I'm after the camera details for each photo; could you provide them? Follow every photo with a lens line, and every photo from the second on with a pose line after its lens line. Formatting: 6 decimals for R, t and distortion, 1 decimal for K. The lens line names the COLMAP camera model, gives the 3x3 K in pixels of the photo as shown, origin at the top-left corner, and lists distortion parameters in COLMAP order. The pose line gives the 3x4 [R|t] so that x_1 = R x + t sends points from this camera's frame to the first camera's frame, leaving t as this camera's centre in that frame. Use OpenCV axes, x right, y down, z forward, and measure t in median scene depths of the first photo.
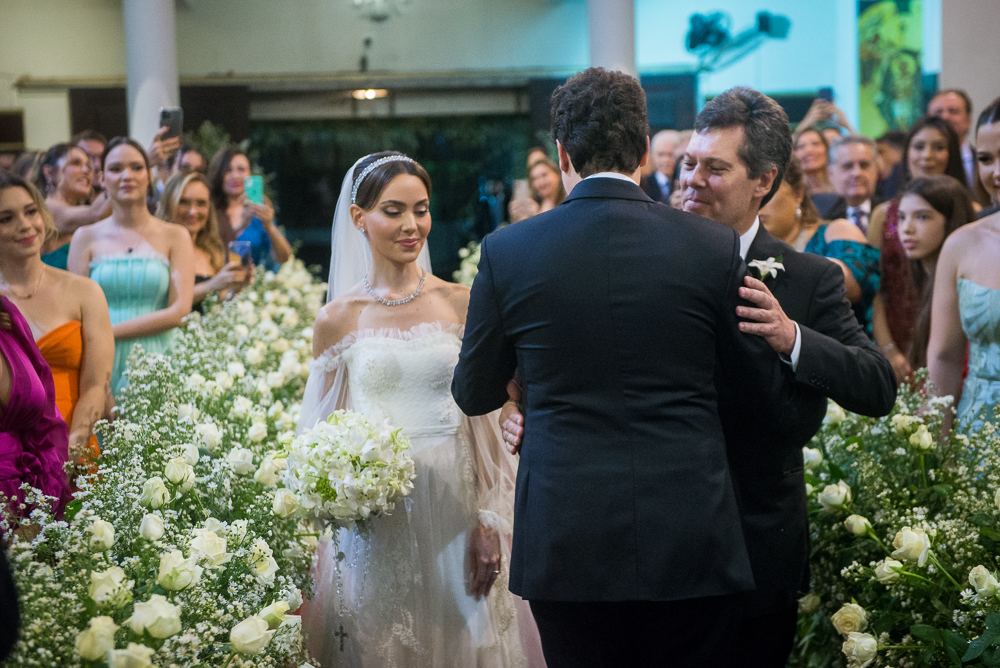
lens RADIAL K [[1857.7, 0, 500.0], [0, 1857.7, 334.0], [0, 0, 1]] dist [0.126043, 0.017265]
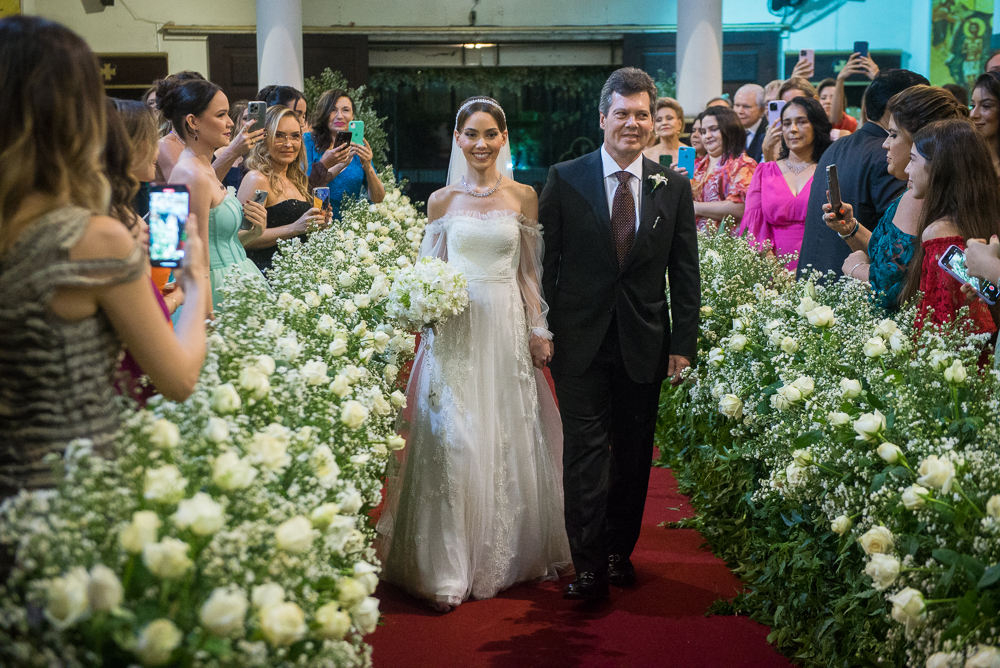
lens RADIAL K [[1660.1, 0, 502.0], [0, 1660.1, 339.4], [0, 0, 1]] dist [0.153320, -0.093794]
pose [[0.997762, 0.031985, -0.058727, 0.025860], [-0.029508, 0.998658, 0.042560, 0.004783], [0.060010, -0.040732, 0.997366, 0.047935]]
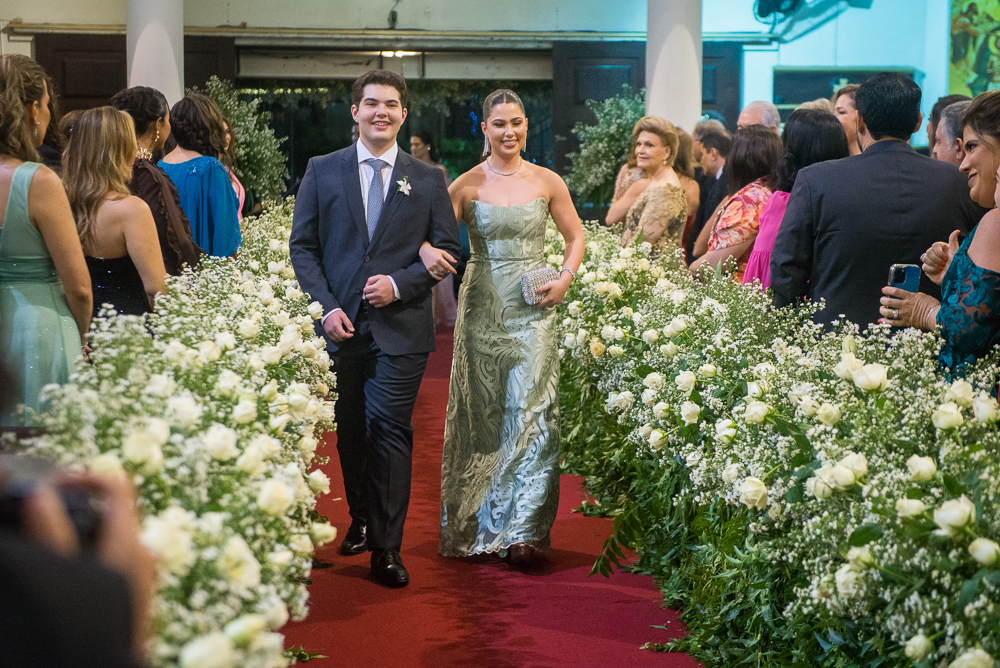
lens RADIAL K [[2007.4, 0, 500.0], [0, 2007.4, 334.0], [0, 0, 1]] dist [0.104576, 0.047116]
pose [[0.999130, 0.039038, -0.014680, -0.006112], [-0.039078, 0.999233, -0.002462, 0.018595], [0.014573, 0.003034, 0.999889, 0.127431]]
